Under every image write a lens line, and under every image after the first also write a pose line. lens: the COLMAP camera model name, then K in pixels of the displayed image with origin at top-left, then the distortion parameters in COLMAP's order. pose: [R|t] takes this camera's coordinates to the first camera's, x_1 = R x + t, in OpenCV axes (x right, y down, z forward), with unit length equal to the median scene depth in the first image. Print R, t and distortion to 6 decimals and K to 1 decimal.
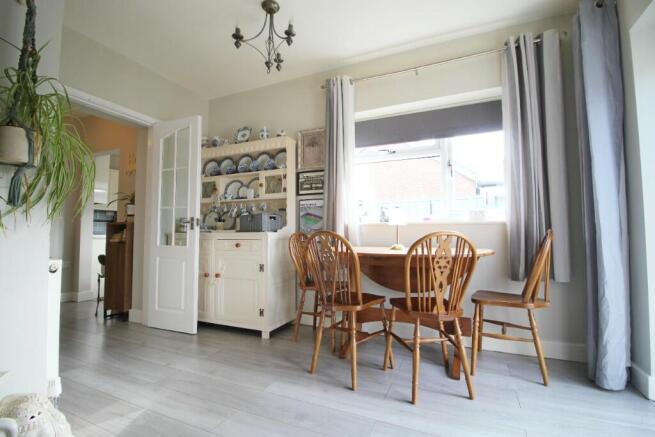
lens RADIAL K [[305.0, 0, 329.9], [0, 305.0, 219.9], [0, 0, 1]] dist [-0.005348, -0.009281]
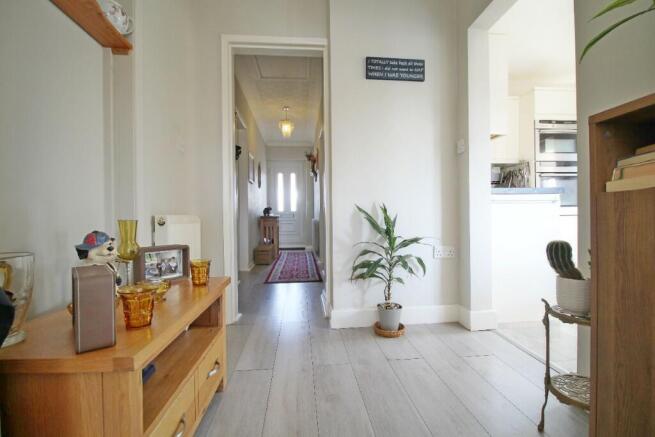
lens RADIAL K [[305.0, 0, 325.4], [0, 305.0, 217.7], [0, 0, 1]] dist [-0.005348, -0.009281]
pose [[0.471890, -0.002022, -0.881655, -0.600010], [0.051173, 0.998374, 0.025099, 0.076190], [0.880171, -0.056961, 0.471226, 0.668759]]
